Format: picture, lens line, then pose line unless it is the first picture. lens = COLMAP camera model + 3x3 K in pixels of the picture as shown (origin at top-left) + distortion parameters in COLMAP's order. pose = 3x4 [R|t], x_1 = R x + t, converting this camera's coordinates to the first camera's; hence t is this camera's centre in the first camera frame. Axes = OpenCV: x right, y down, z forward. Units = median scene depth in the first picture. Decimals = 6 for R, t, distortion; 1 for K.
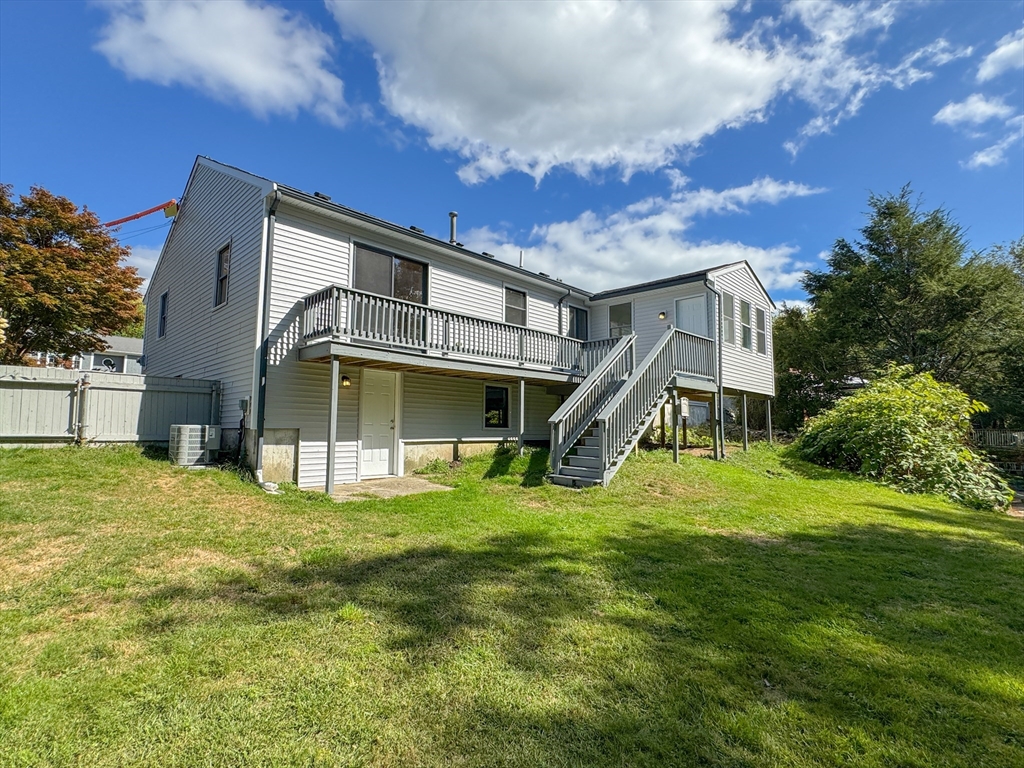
lens RADIAL K [[510.0, 0, 511.5], [0, 510.0, 385.6], [0, 0, 1]] dist [-0.011053, -0.000082]
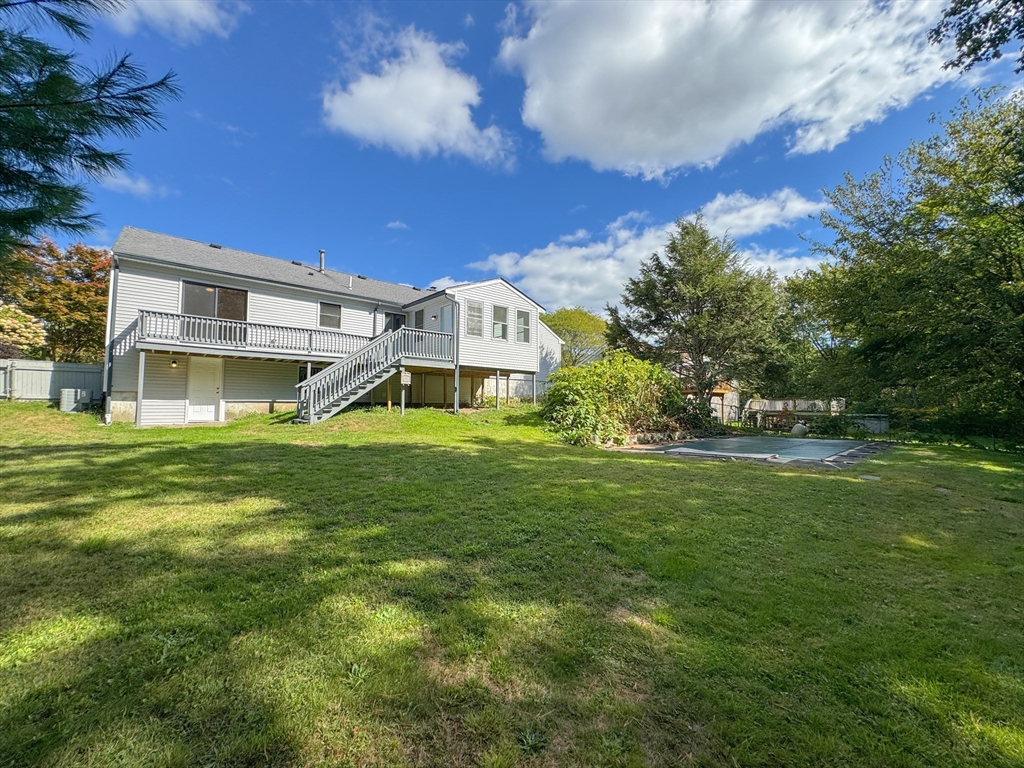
lens RADIAL K [[419.8, 0, 512.9], [0, 419.8, 384.8], [0, 0, 1]] dist [-0.003723, -0.000339]
pose [[0.995436, -0.009847, -0.094923, 0.892625], [0.012710, 0.999481, 0.029604, 0.031517], [0.094583, -0.030676, 0.995044, -0.271555]]
